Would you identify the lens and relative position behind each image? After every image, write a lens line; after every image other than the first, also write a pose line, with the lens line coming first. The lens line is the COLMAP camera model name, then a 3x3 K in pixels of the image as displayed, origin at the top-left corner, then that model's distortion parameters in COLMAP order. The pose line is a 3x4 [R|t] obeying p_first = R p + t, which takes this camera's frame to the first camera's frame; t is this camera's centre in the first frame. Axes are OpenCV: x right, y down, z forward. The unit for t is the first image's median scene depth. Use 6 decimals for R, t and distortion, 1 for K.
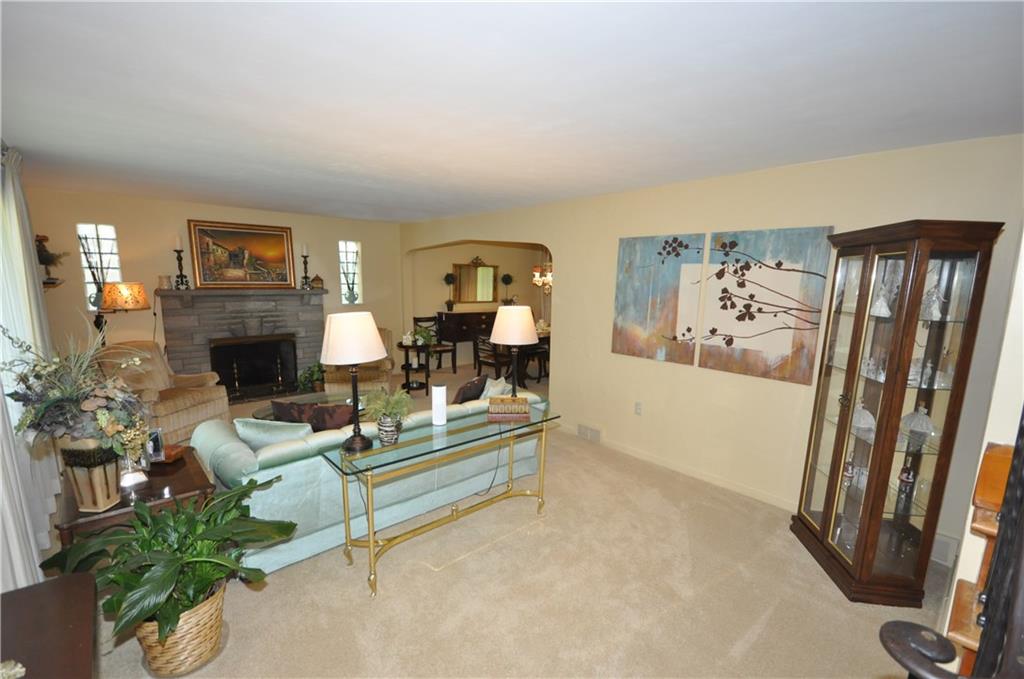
lens RADIAL K [[442.0, 0, 510.6], [0, 442.0, 343.1], [0, 0, 1]] dist [-0.014617, -0.000459]
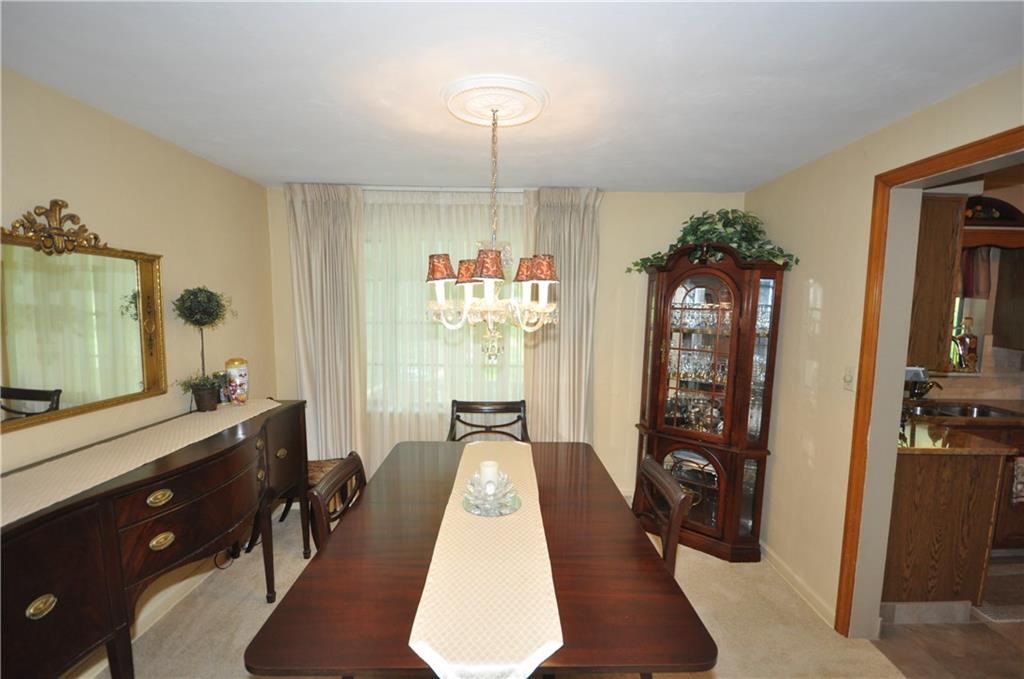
lens RADIAL K [[442.0, 0, 533.2], [0, 442.0, 351.8], [0, 0, 1]] dist [-0.014617, -0.000459]
pose [[0.645431, -0.075761, 0.760052, -0.203974], [0.109758, 0.993941, 0.005870, -0.224498], [-0.755892, 0.079633, 0.649835, 1.562461]]
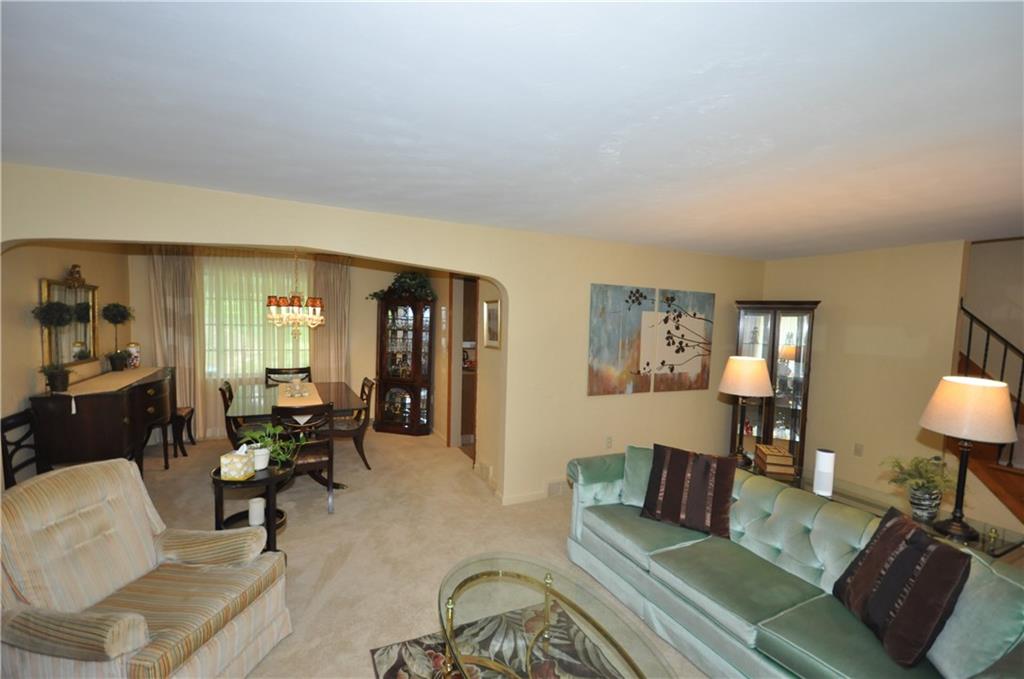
lens RADIAL K [[442.0, 0, 513.8], [0, 442.0, 346.9], [0, 0, 1]] dist [-0.014617, -0.000459]
pose [[0.281088, -0.063999, 0.957546, -0.875682], [0.117999, 0.992508, 0.031697, -0.159704], [-0.952400, 0.104080, 0.286533, 0.982360]]
